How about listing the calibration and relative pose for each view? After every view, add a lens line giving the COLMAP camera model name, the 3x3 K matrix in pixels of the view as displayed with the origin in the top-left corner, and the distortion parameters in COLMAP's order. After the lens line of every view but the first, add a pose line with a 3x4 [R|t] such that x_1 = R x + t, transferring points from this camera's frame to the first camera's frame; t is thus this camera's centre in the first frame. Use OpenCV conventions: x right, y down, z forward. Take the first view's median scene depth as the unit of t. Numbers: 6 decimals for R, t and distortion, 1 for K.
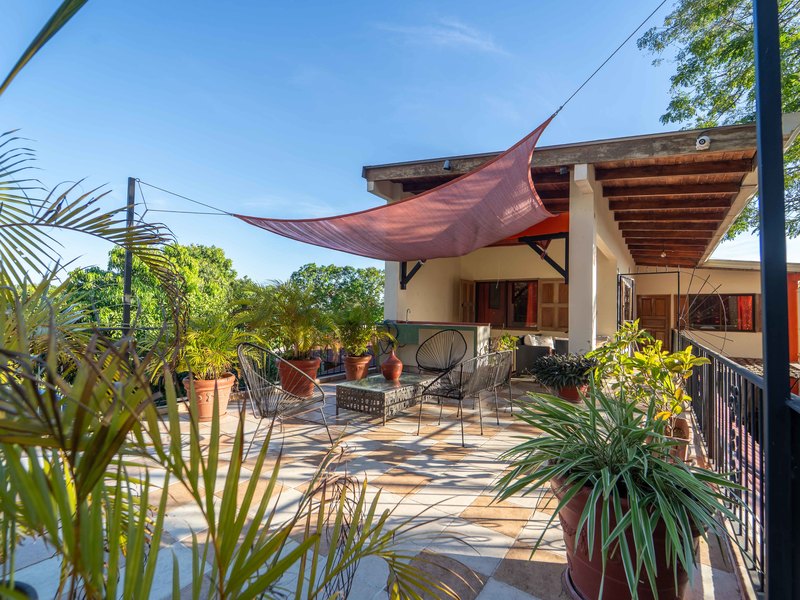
lens RADIAL K [[363.8, 0, 407.9], [0, 363.8, 303.3], [0, 0, 1]] dist [0.001097, -0.000605]
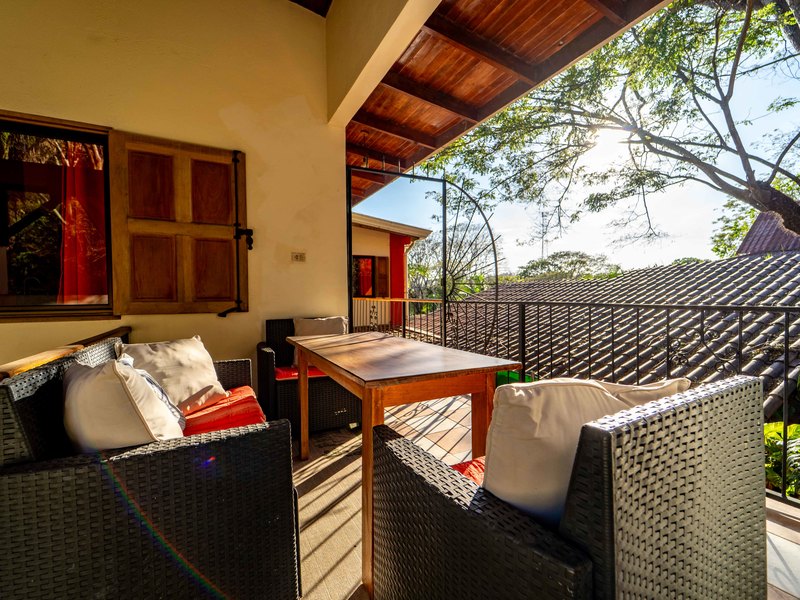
lens RADIAL K [[363.8, 0, 407.9], [0, 363.8, 303.3], [0, 0, 1]] dist [0.001097, -0.000605]
pose [[0.459076, -0.053621, 0.886777, 0.570455], [-0.007906, 0.997891, 0.064432, 0.122859], [-0.888362, -0.036590, 0.457684, 1.812654]]
